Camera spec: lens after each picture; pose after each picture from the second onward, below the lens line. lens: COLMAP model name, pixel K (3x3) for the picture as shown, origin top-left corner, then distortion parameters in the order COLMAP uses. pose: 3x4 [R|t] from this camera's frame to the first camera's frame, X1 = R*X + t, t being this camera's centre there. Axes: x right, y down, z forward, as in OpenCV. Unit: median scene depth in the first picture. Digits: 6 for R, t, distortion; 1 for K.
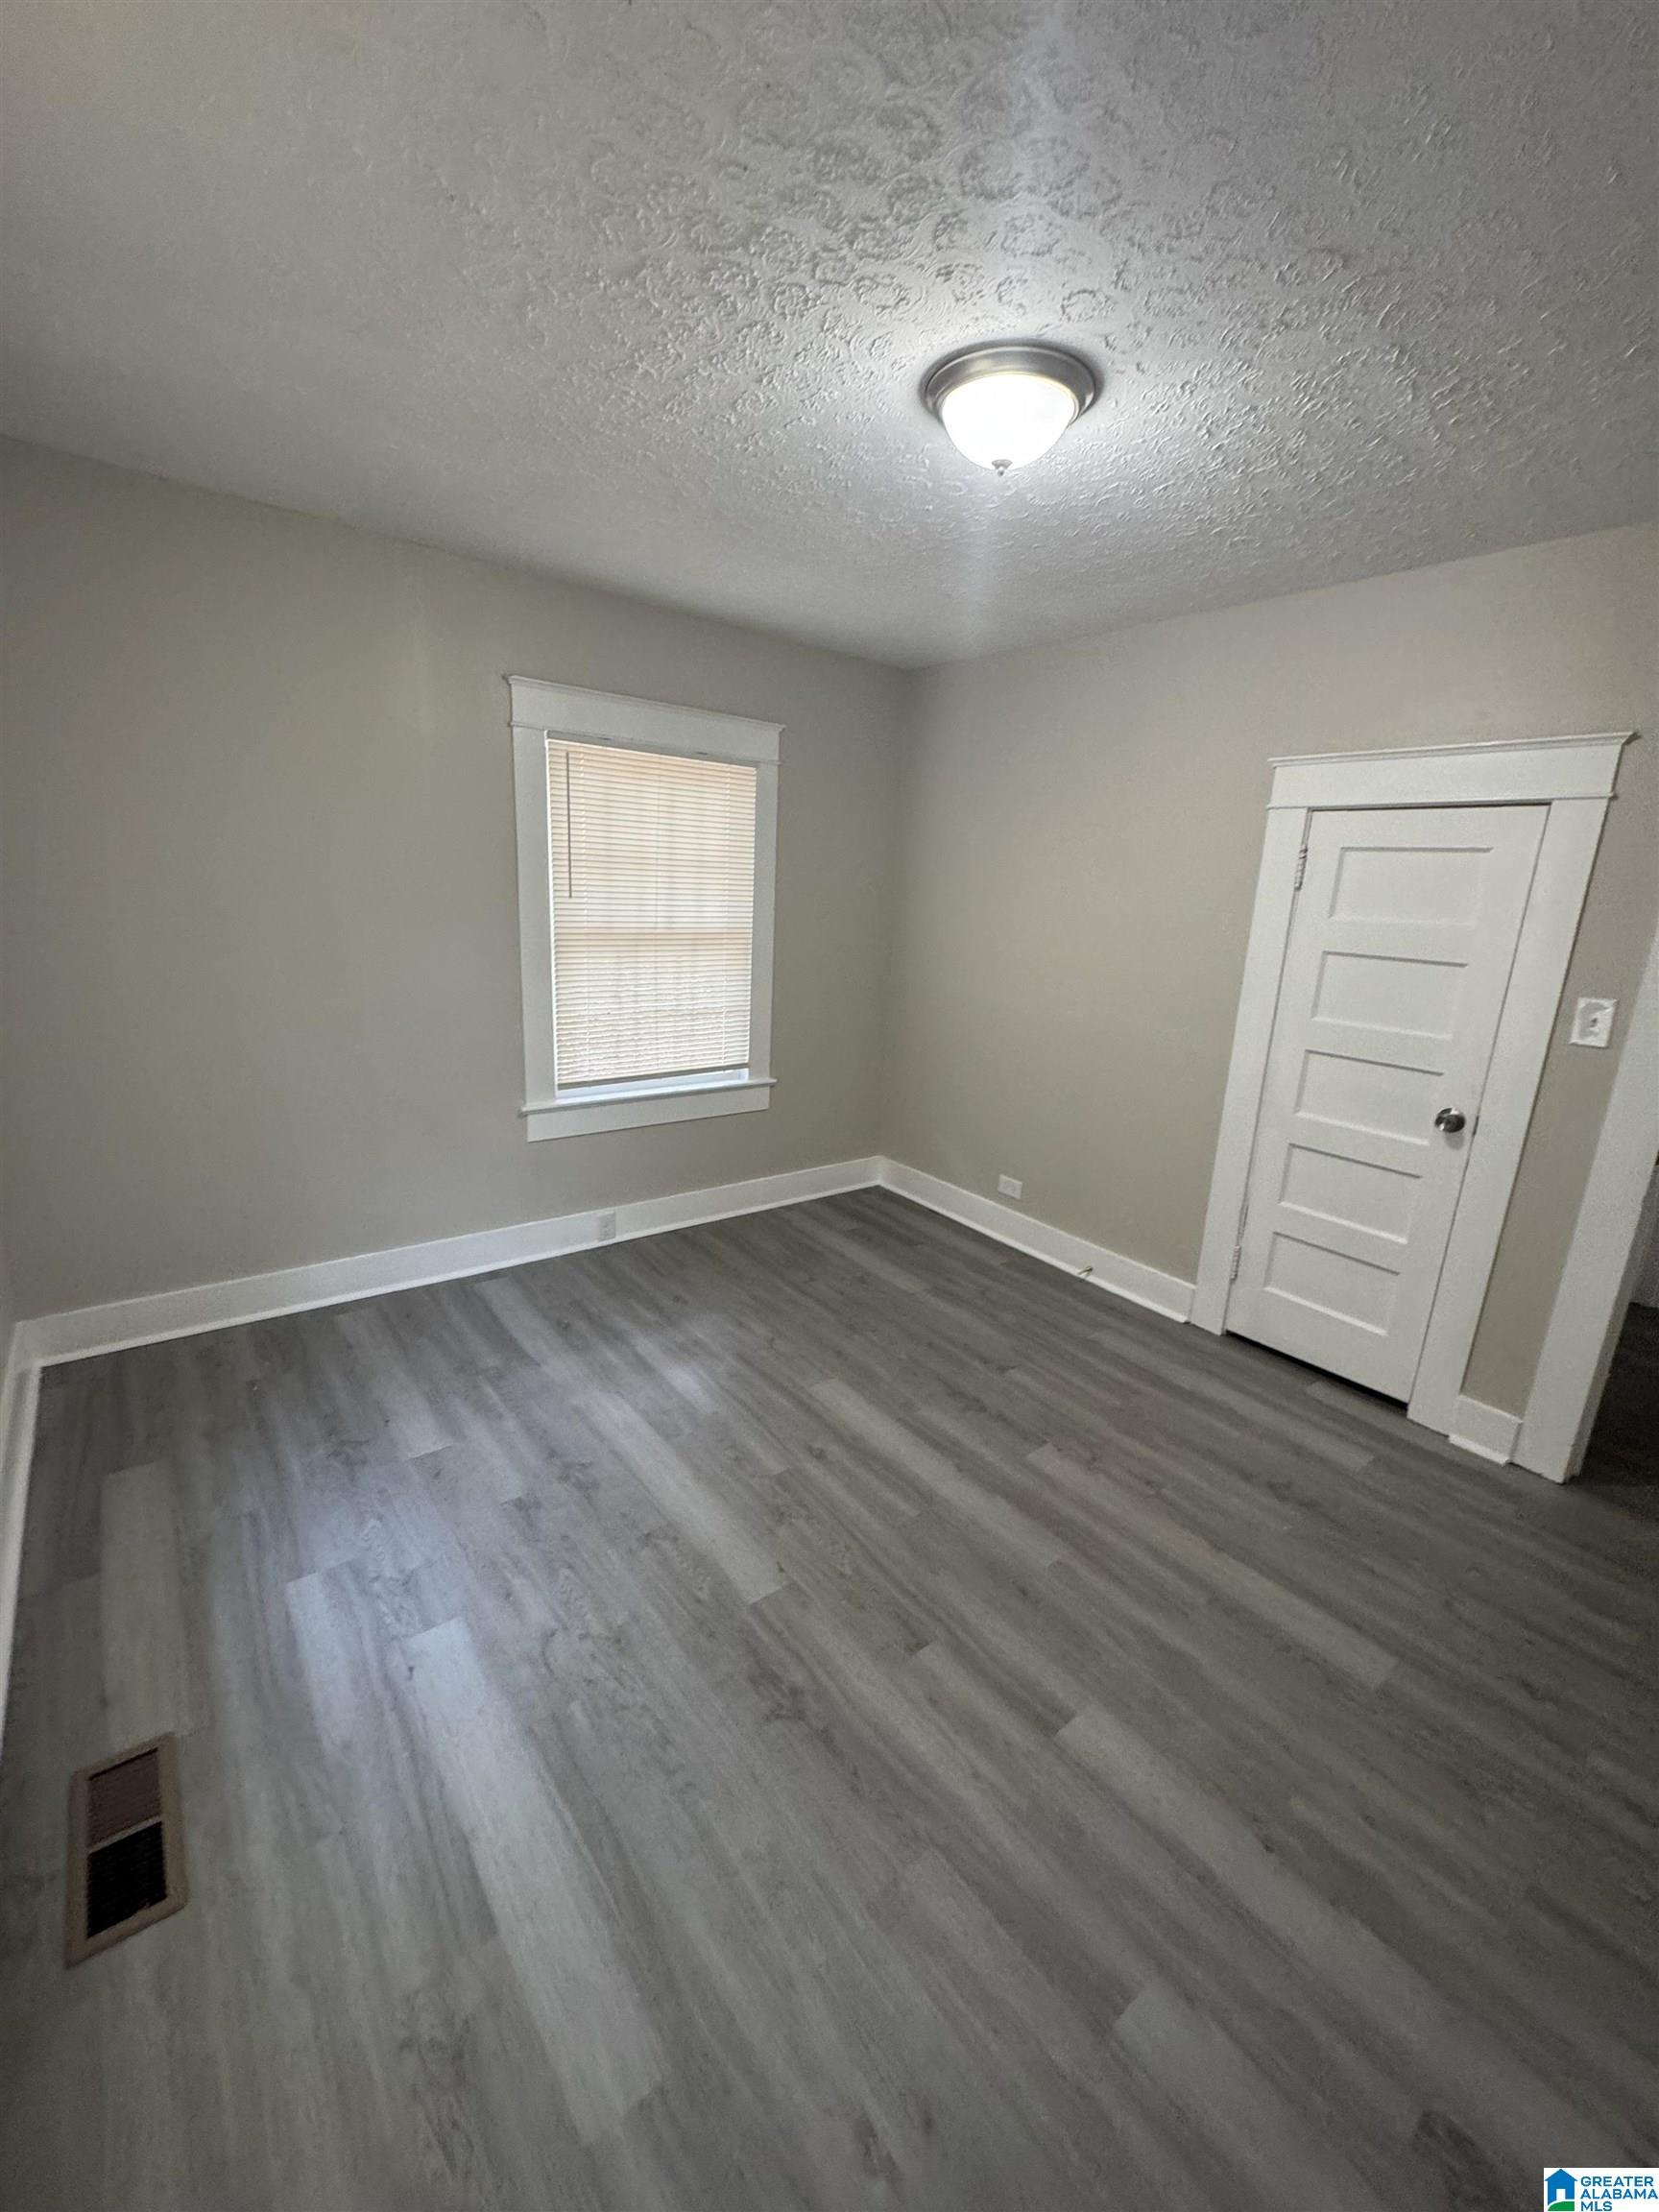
lens RADIAL K [[887.2, 0, 832.1], [0, 887.2, 1094.5], [0, 0, 1]] dist [-0.002821, 0.000778]
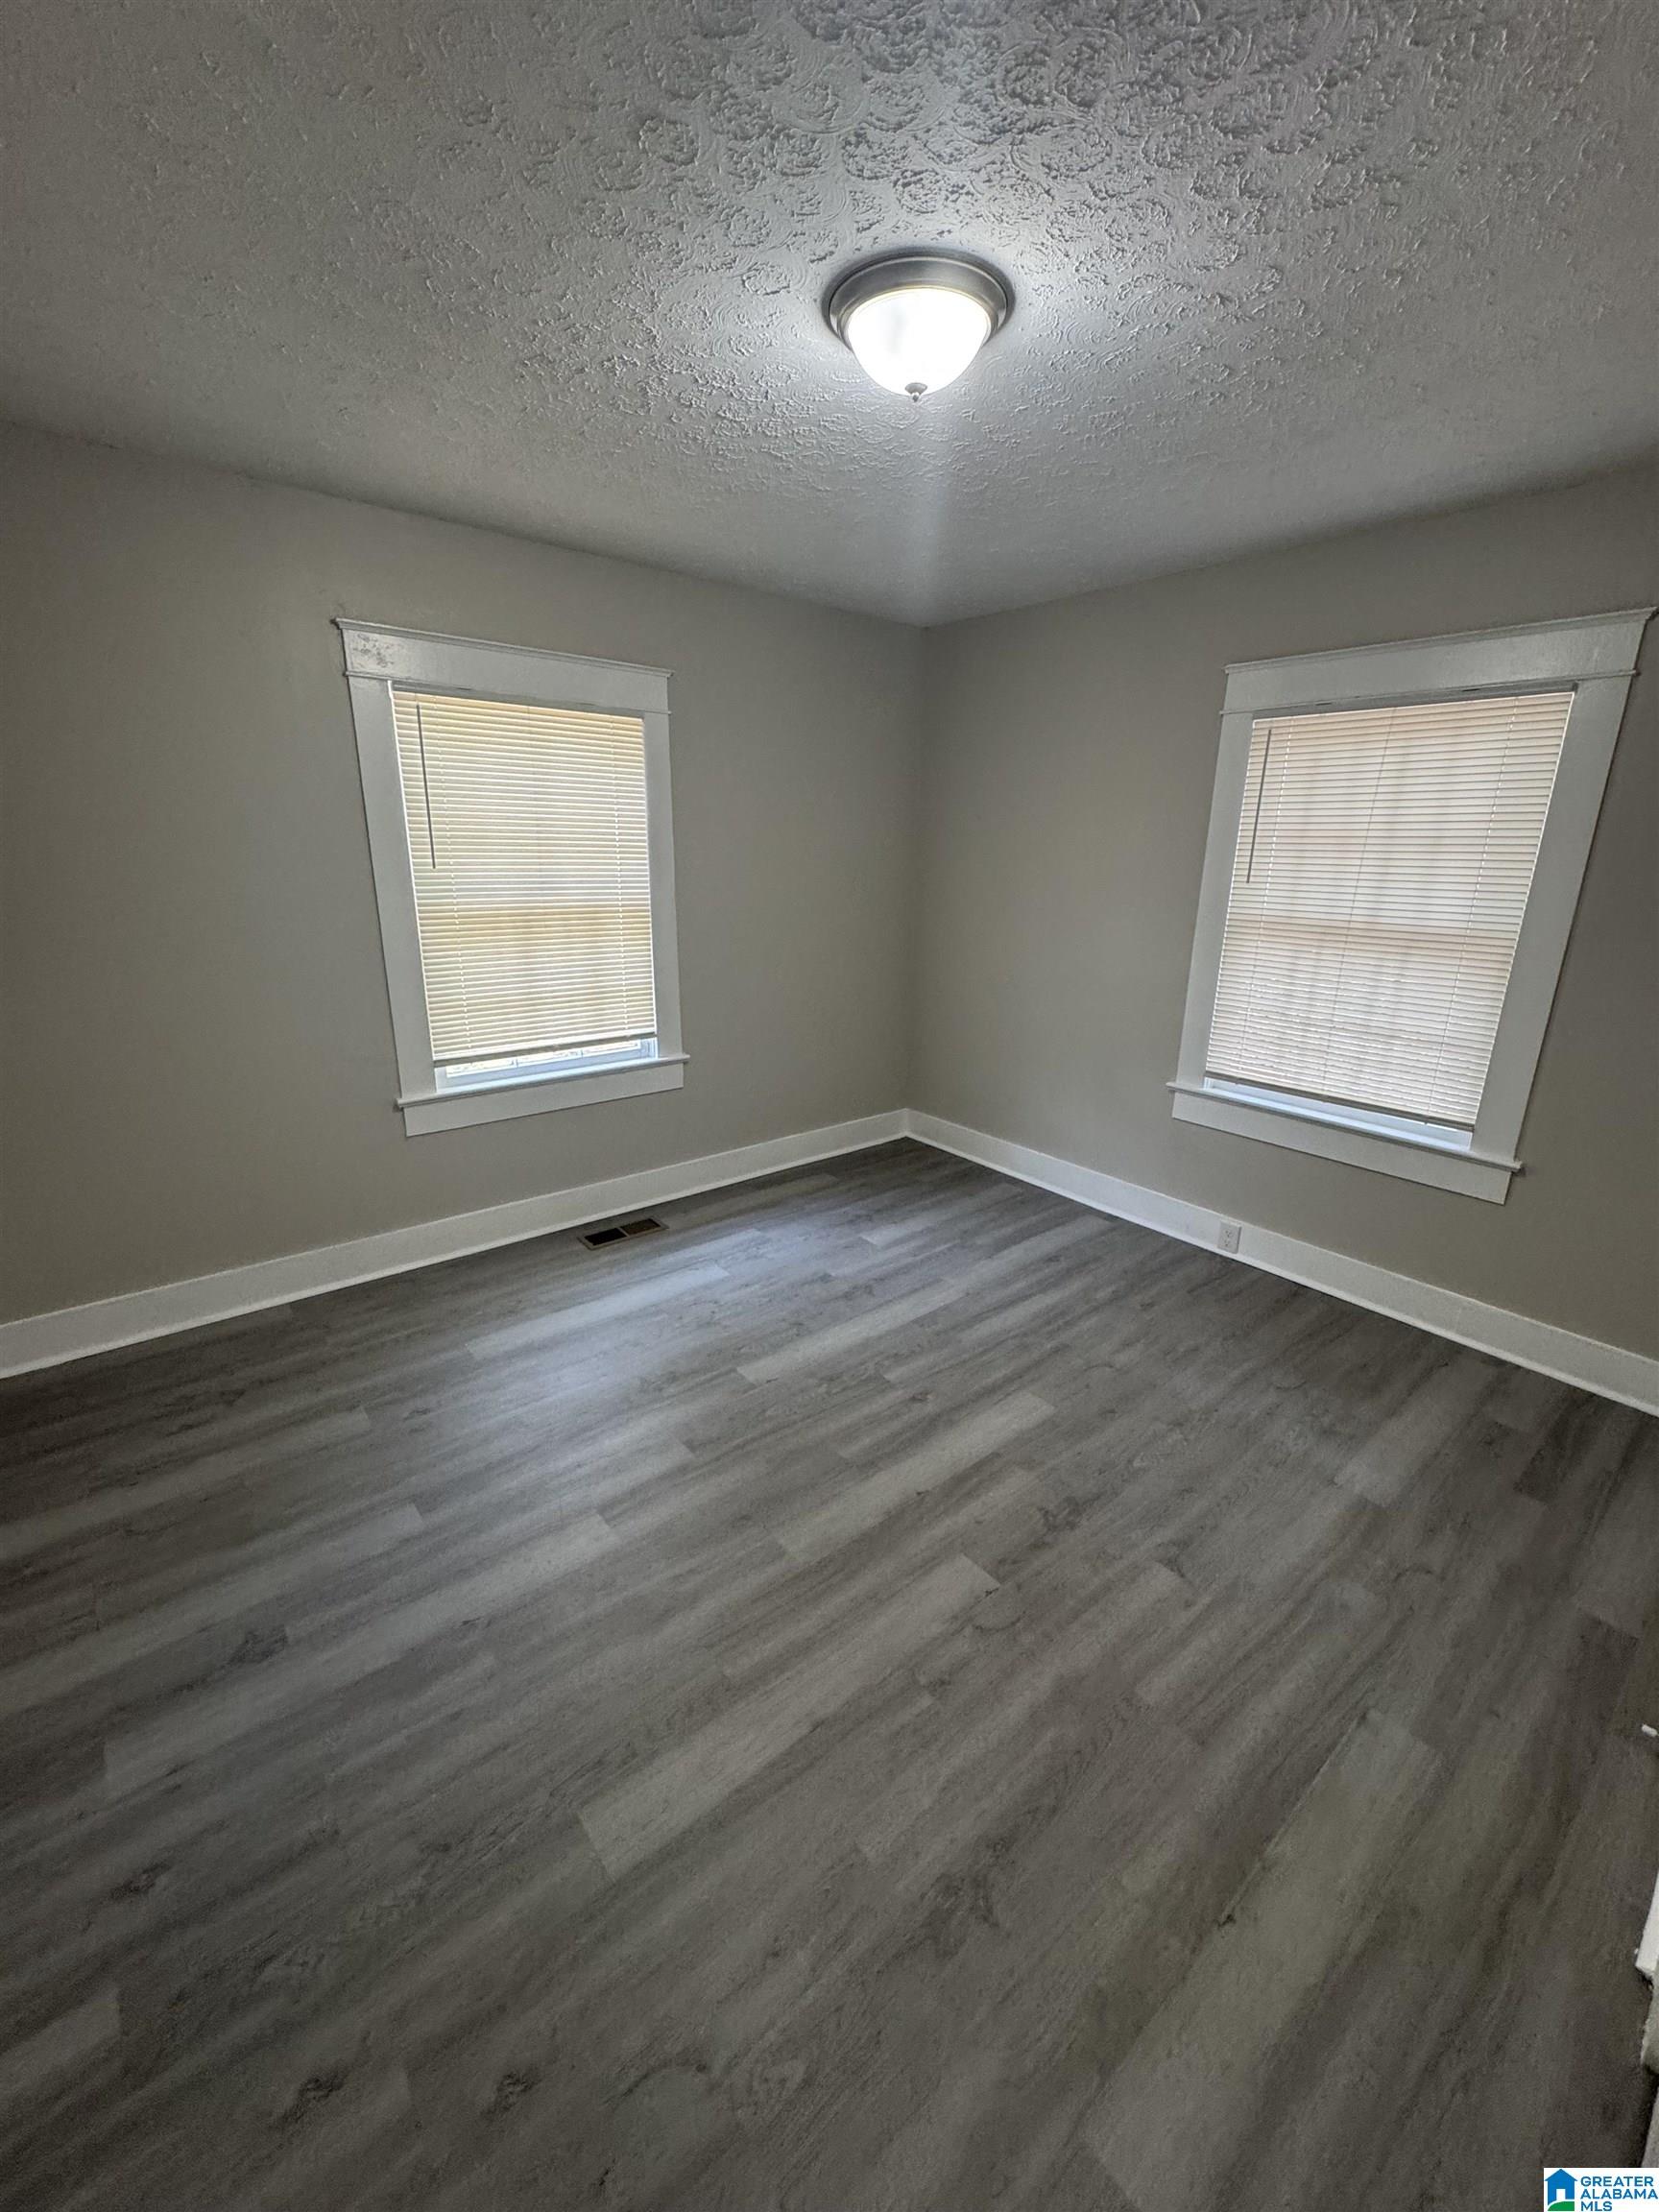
lens RADIAL K [[887.2, 0, 832.3], [0, 887.2, 1092.5], [0, 0, 1]] dist [-0.002821, 0.000778]
pose [[0.025040, 0.221668, -0.974801, 0.830343], [-0.251280, 0.945195, 0.208481, -0.114738], [0.967591, 0.239727, 0.079368, 0.661845]]
